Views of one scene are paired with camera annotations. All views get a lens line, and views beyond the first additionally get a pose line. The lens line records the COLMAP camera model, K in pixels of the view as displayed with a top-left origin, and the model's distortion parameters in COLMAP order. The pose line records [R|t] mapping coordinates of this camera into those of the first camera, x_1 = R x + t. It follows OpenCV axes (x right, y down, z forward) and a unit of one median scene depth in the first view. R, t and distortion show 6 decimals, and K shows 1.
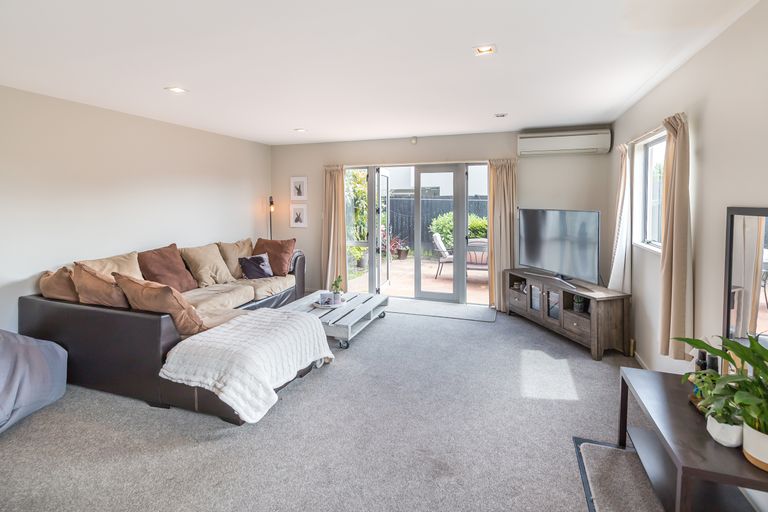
lens RADIAL K [[366.3, 0, 398.3], [0, 366.3, 200.9], [0, 0, 1]] dist [-0.003649, 0.000088]
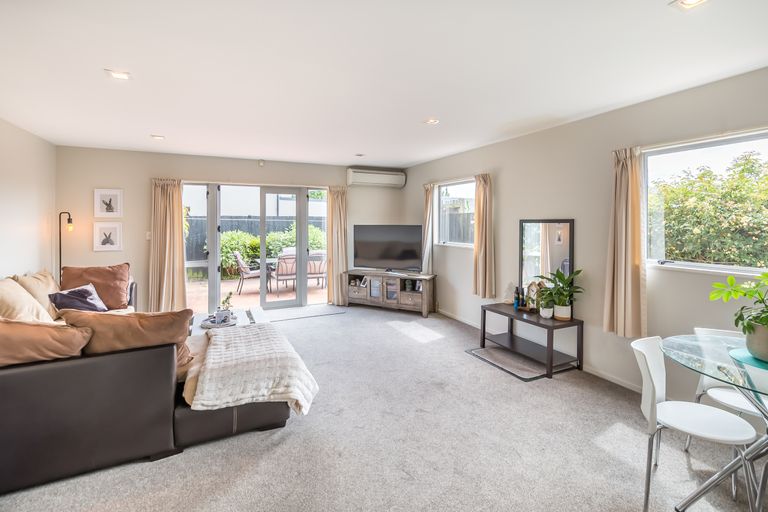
lens RADIAL K [[337.5, 0, 381.7], [0, 337.5, 211.0], [0, 0, 1]] dist [-0.010039, -0.000365]
pose [[0.719579, 0.022315, 0.694051, -0.453858], [0.001781, 0.999421, -0.033979, 0.013013], [-0.694408, 0.025687, 0.719123, 0.045615]]
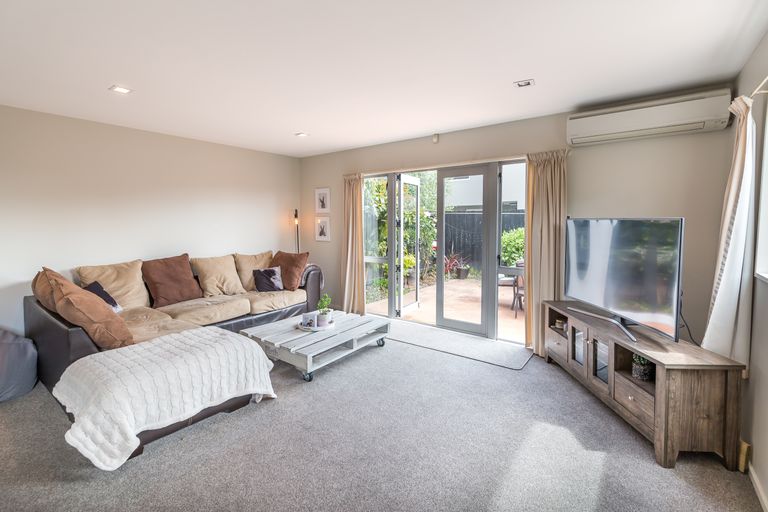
lens RADIAL K [[347.2, 0, 371.7], [0, 347.2, 236.2], [0, 0, 1]] dist [0.000259, -0.000089]
pose [[0.943102, 0.011595, -0.332301, 0.198306], [0.004113, 0.998909, 0.046526, 0.022130], [0.332478, -0.045245, 0.942025, 0.230869]]
